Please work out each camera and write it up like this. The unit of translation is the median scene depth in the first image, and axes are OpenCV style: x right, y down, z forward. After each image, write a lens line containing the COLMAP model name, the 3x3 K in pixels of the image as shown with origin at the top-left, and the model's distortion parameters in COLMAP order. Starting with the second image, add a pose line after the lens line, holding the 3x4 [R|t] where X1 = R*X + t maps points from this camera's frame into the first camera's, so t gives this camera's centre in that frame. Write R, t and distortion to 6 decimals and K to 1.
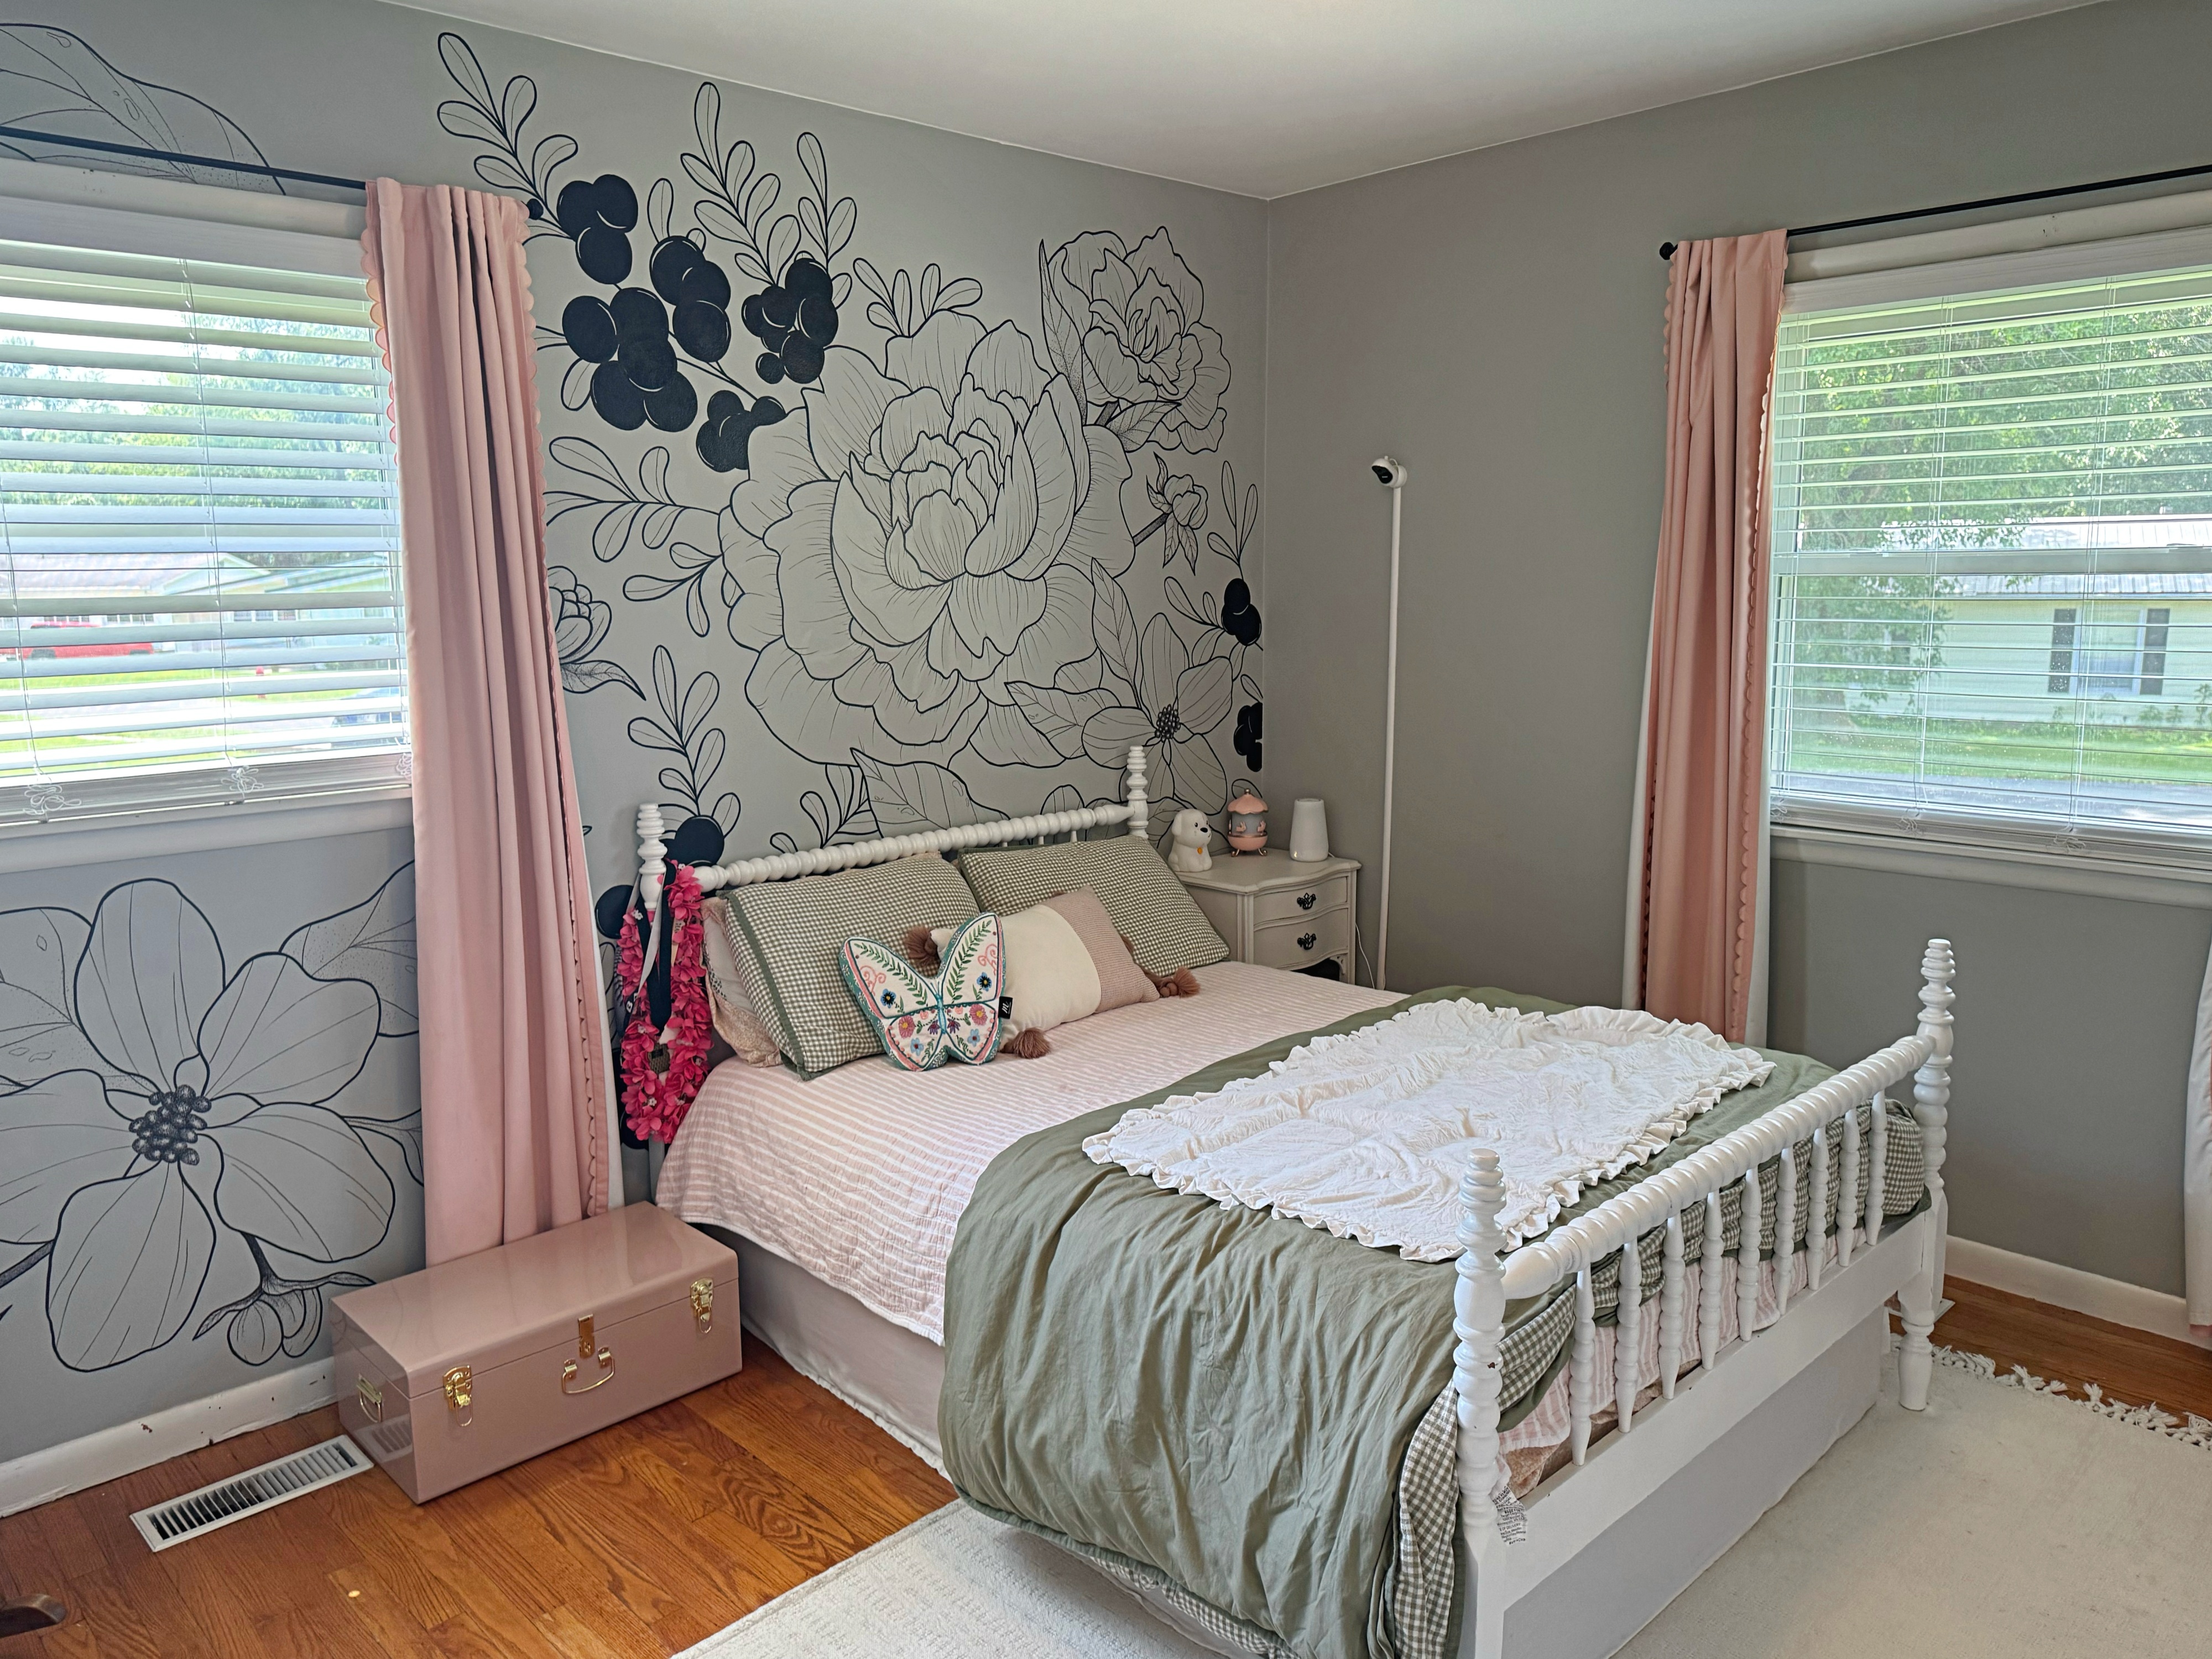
lens RADIAL K [[1588.7, 0, 1108.3], [0, 1588.7, 854.6], [0, 0, 1]] dist [0.106743, -0.140161]
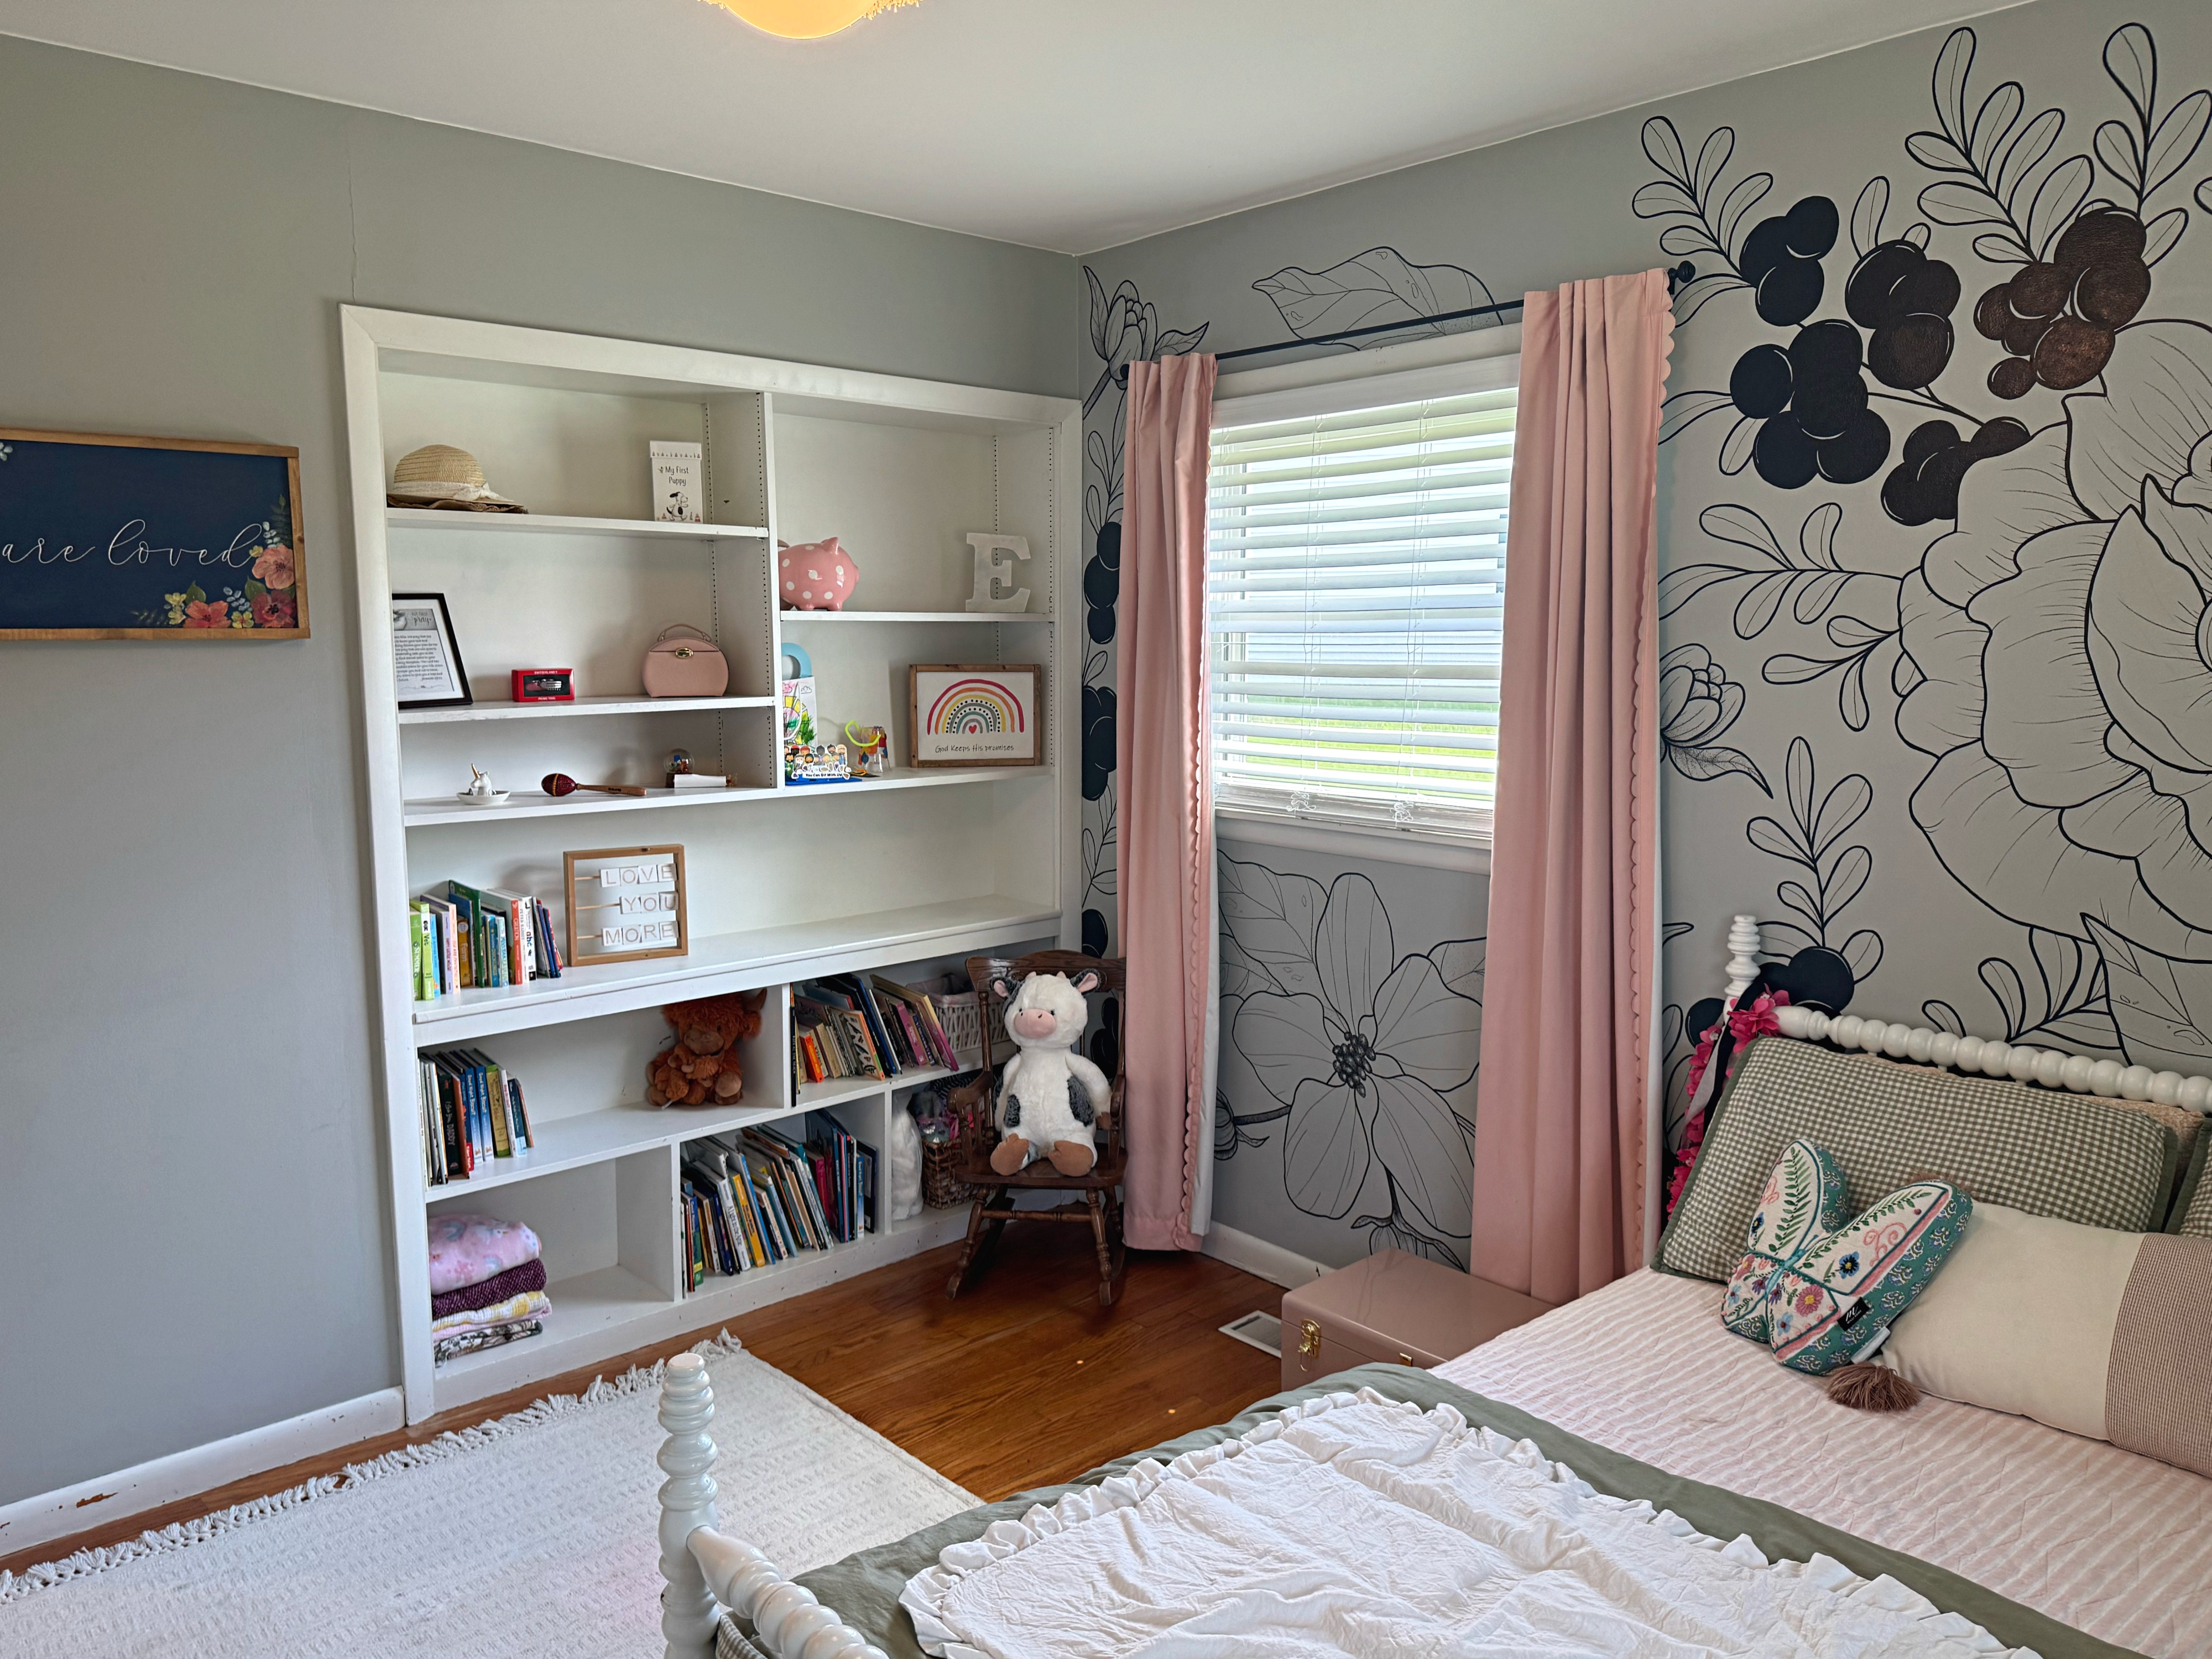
lens RADIAL K [[1608.2, 0, 1106.0], [0, 1608.2, 829.5], [0, 0, 1]] dist [0.124481, -0.146740]
pose [[-0.039602, 0.143195, -0.988902, 0.603871], [-0.168841, 0.974488, 0.147869, -0.151427], [0.984847, 0.172823, -0.014414, 0.672878]]
